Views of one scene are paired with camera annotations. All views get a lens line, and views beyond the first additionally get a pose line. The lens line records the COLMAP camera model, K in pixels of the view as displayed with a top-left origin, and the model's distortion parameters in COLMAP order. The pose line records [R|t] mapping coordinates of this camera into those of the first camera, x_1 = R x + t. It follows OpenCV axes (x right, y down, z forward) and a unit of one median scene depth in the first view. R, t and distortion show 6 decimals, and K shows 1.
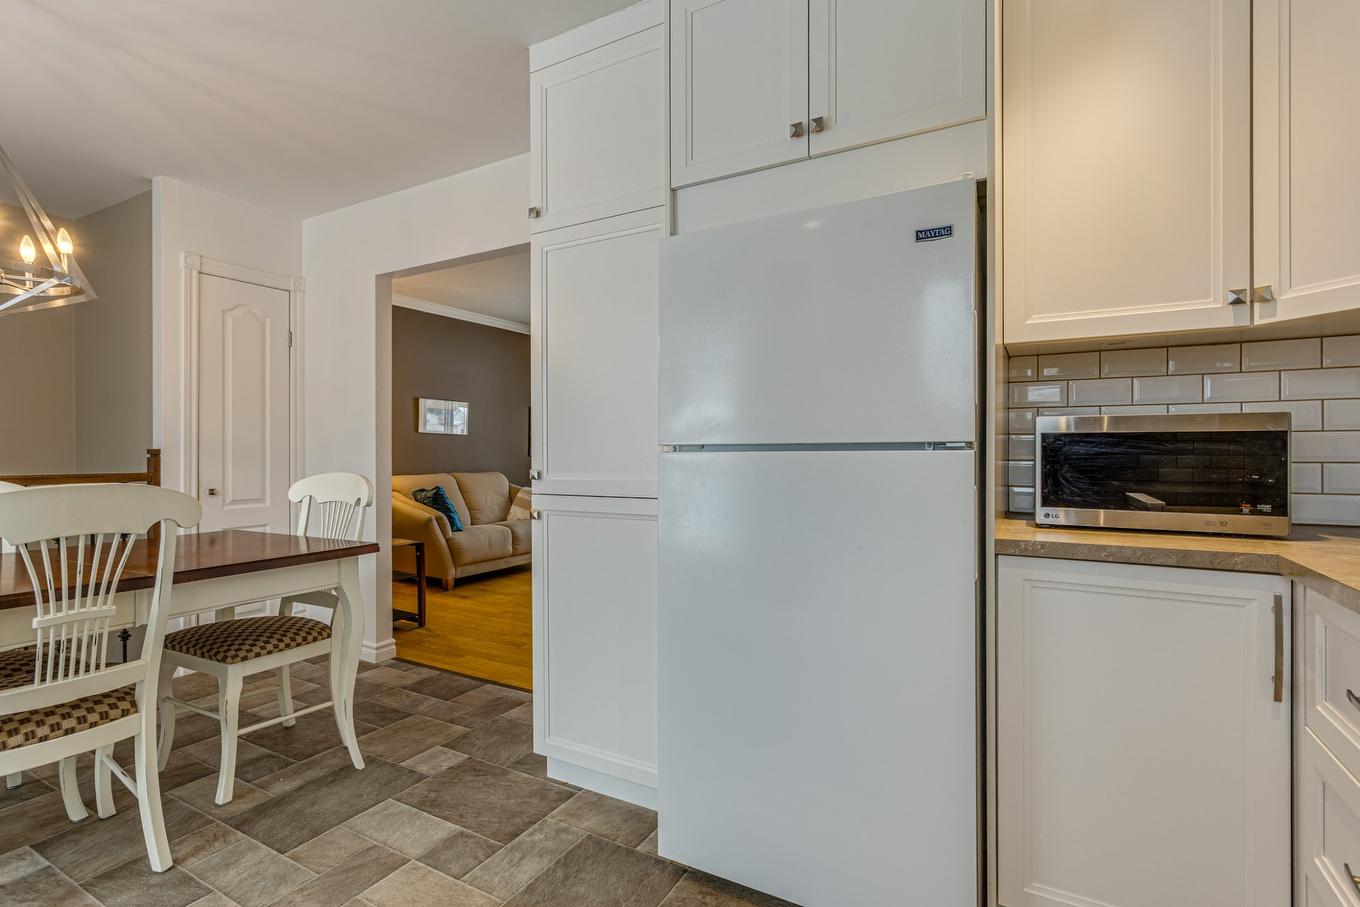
lens RADIAL K [[649.2, 0, 675.0], [0, 649.2, 451.1], [0, 0, 1]] dist [0.011262, -0.000309]
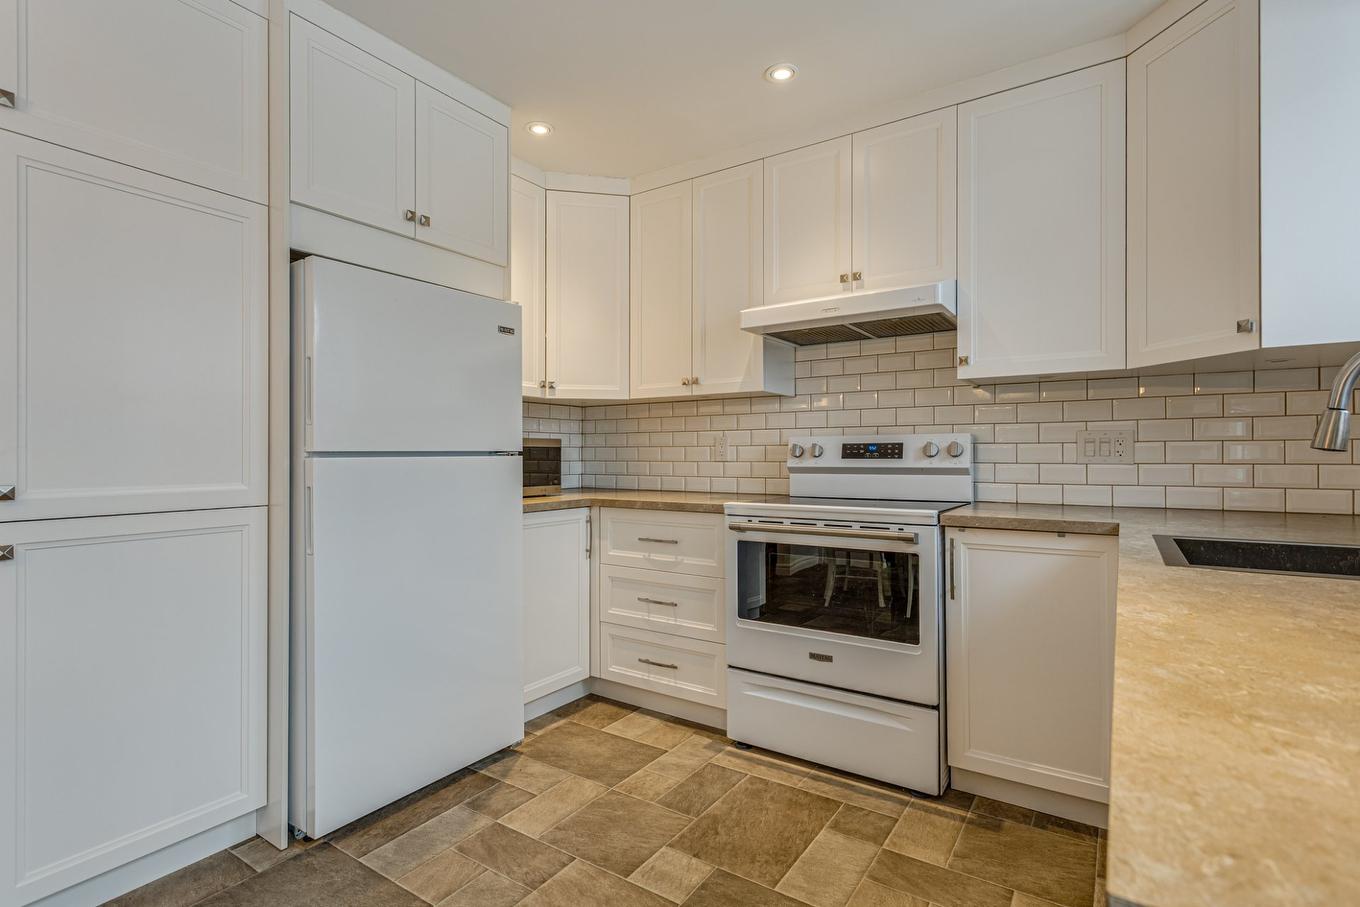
lens RADIAL K [[649.2, 0, 691.0], [0, 649.2, 452.2], [0, 0, 1]] dist [0.011262, -0.000309]
pose [[0.062798, 0.004426, 0.998016, -1.260102], [0.001298, 0.999989, -0.004516, -0.002785], [-0.998025, 0.001579, 0.062791, 0.390934]]
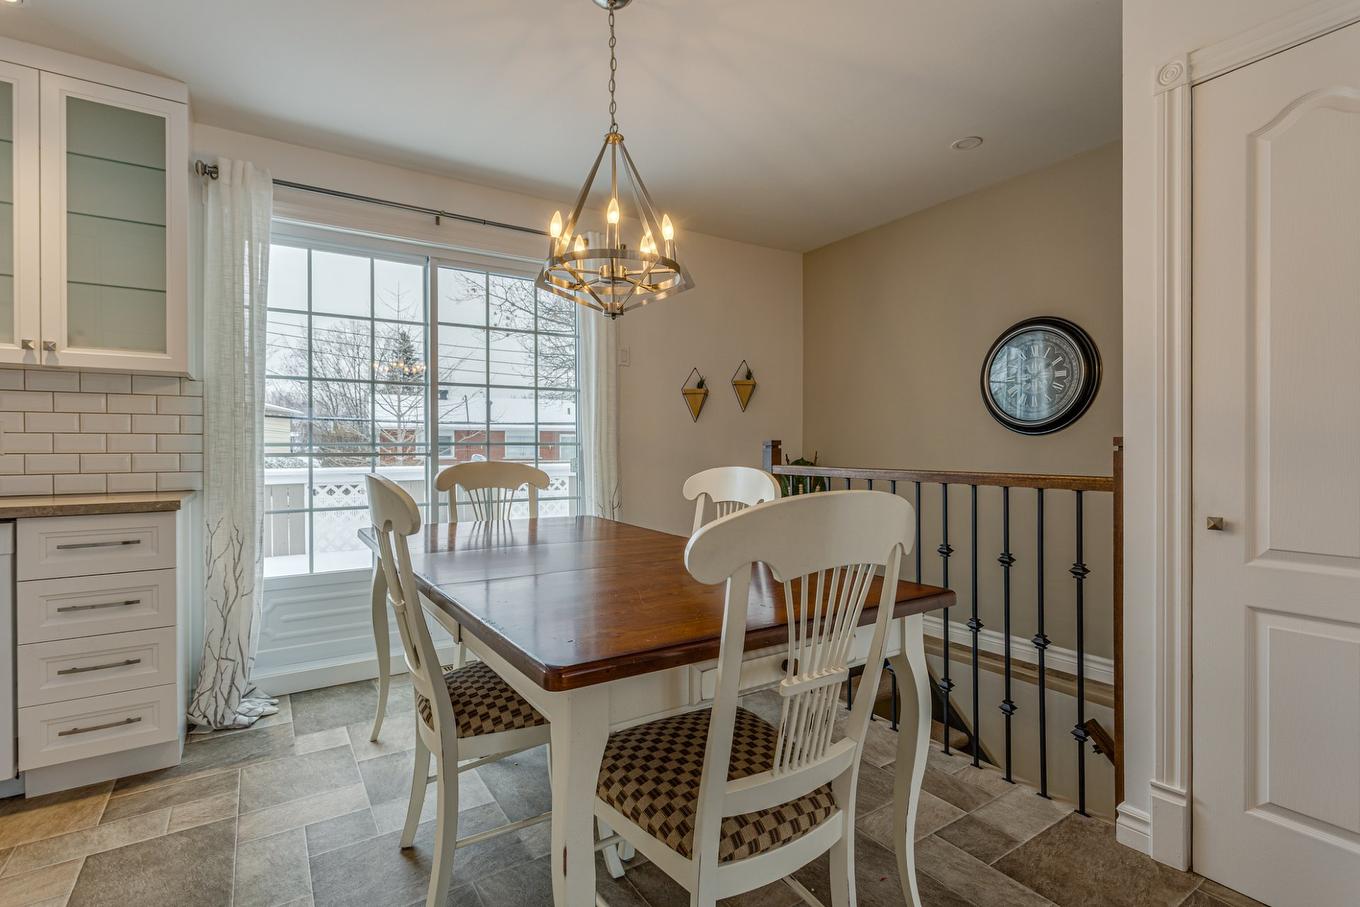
lens RADIAL K [[649.2, 0, 677.7], [0, 649.2, 454.1], [0, 0, 1]] dist [0.011262, -0.000309]
pose [[-0.467142, 0.006289, -0.884160, -0.210008], [0.003108, 0.999980, 0.005471, 0.015446], [0.884177, -0.000192, -0.467153, 2.077802]]
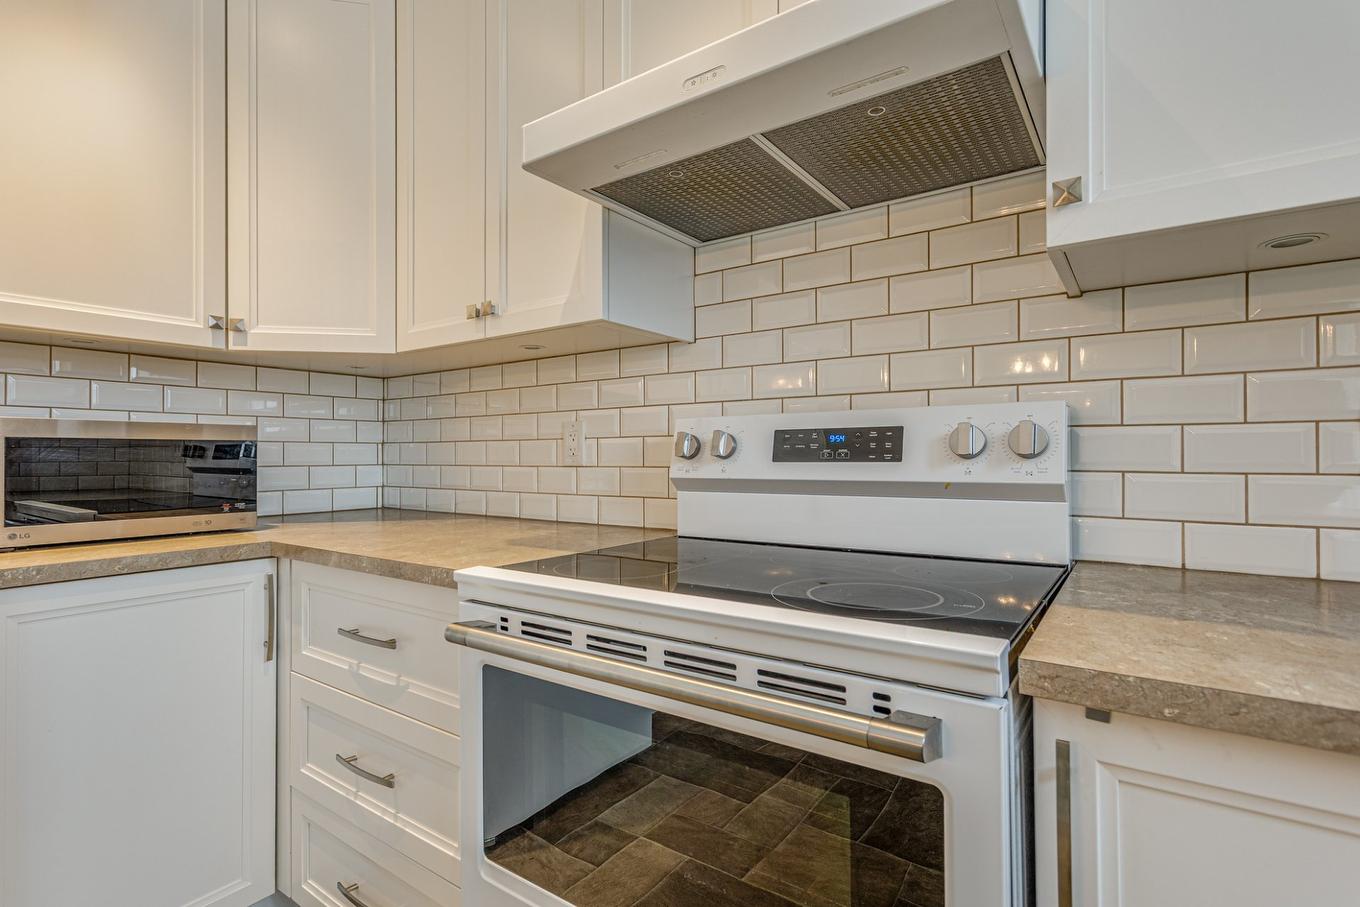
lens RADIAL K [[649.2, 0, 668.8], [0, 649.2, 452.0], [0, 0, 1]] dist [0.011262, -0.000309]
pose [[0.114450, 0.006058, 0.993411, -0.182054], [0.003763, 0.999972, -0.006532, 0.000217], [-0.993422, 0.004485, 0.114424, 0.092194]]
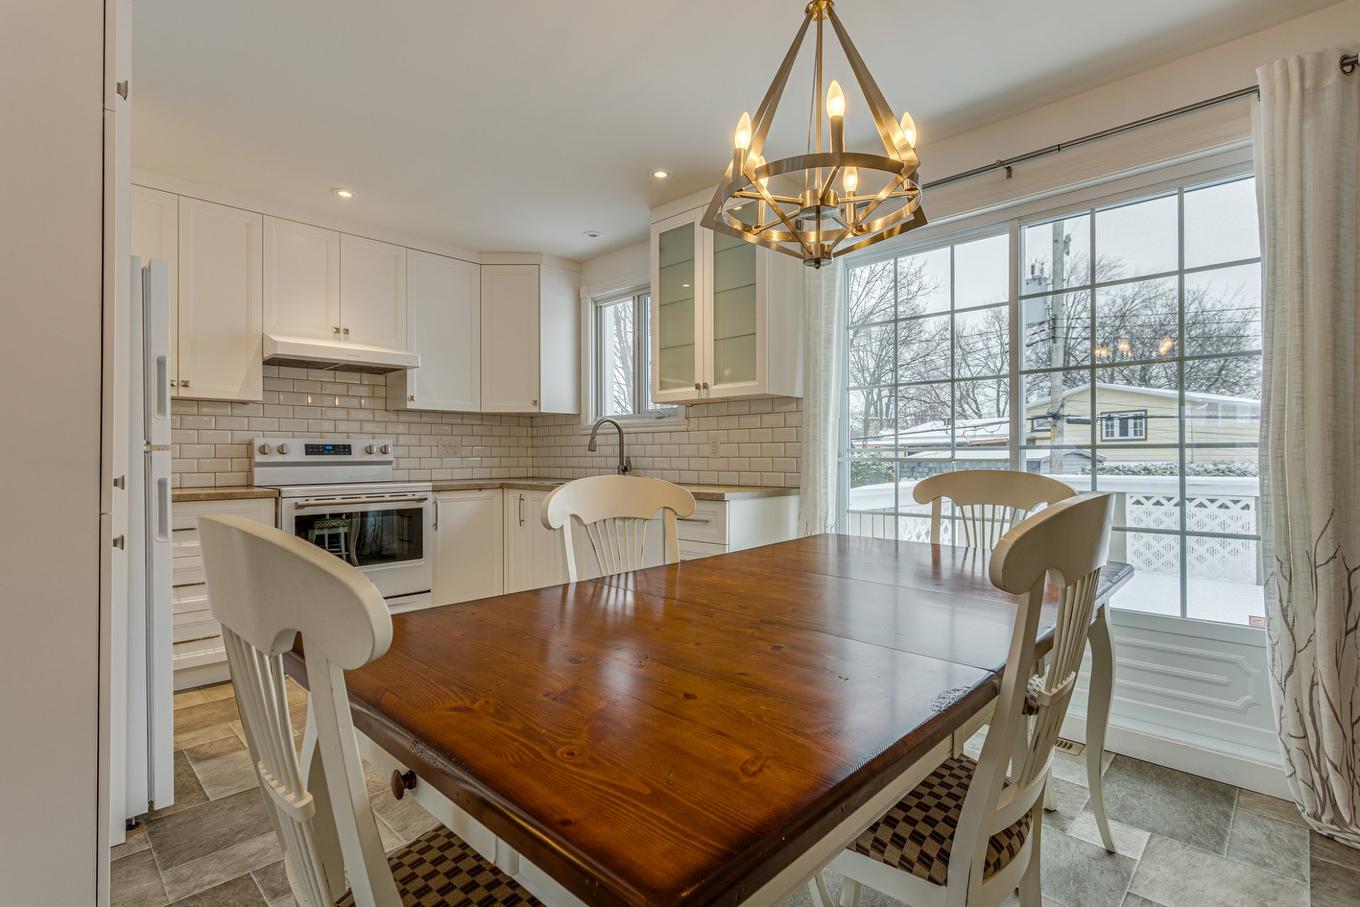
lens RADIAL K [[649.2, 0, 648.3], [0, 649.2, 450.4], [0, 0, 1]] dist [0.011262, -0.000309]
pose [[-0.949765, 0.001349, 0.312961, -1.520604], [0.000307, 0.999994, -0.003378, -0.002503], [-0.312964, -0.003112, -0.949760, 2.294830]]
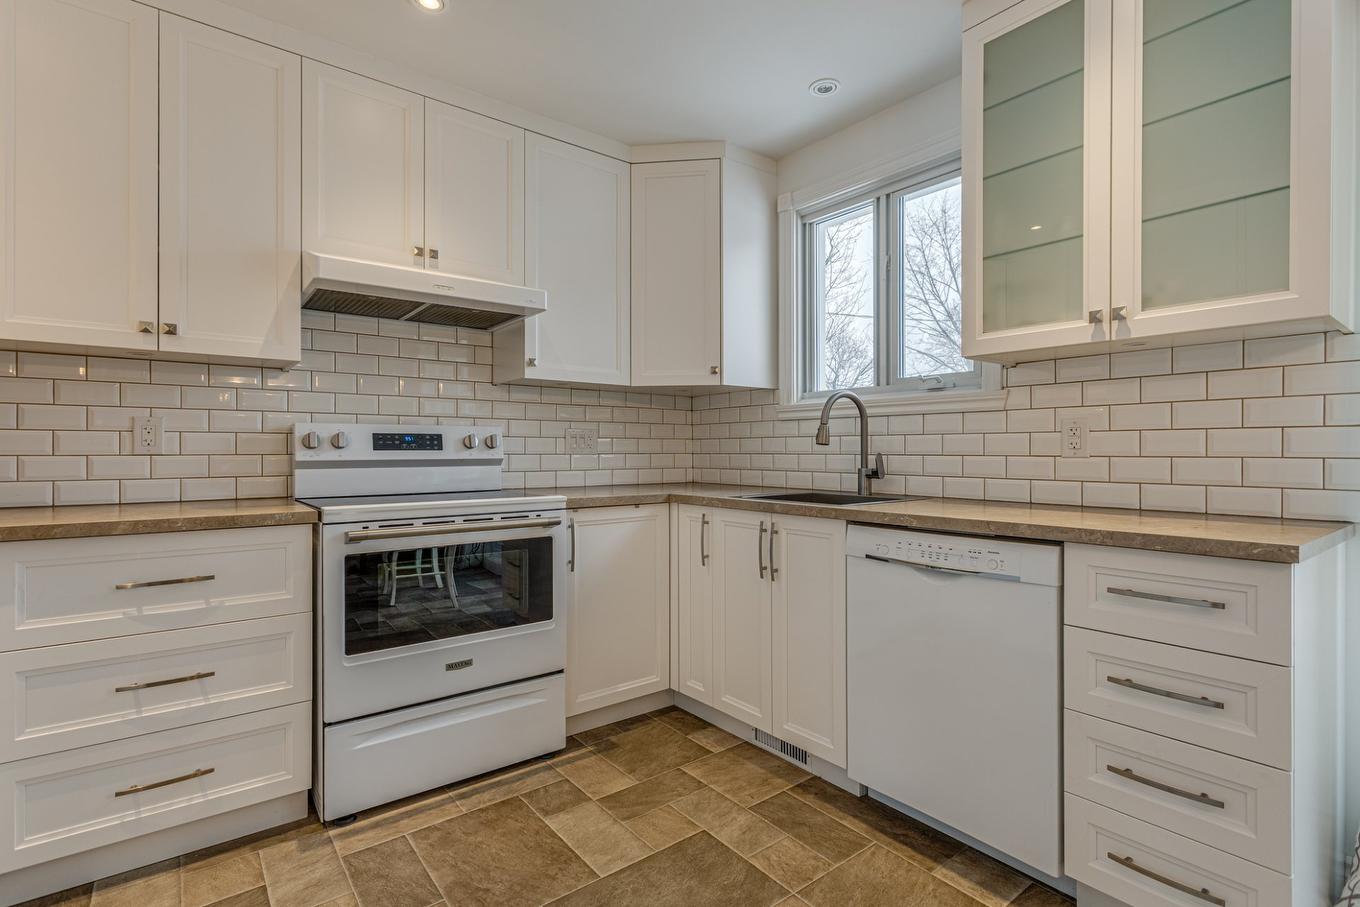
lens RADIAL K [[649.2, 0, 674.9], [0, 649.2, 449.2], [0, 0, 1]] dist [0.011262, -0.000309]
pose [[-0.917732, -0.002079, 0.397194, -0.664635], [-0.002318, 0.999997, -0.000121, 0.004398], [-0.397192, -0.001031, -0.917735, 1.349610]]
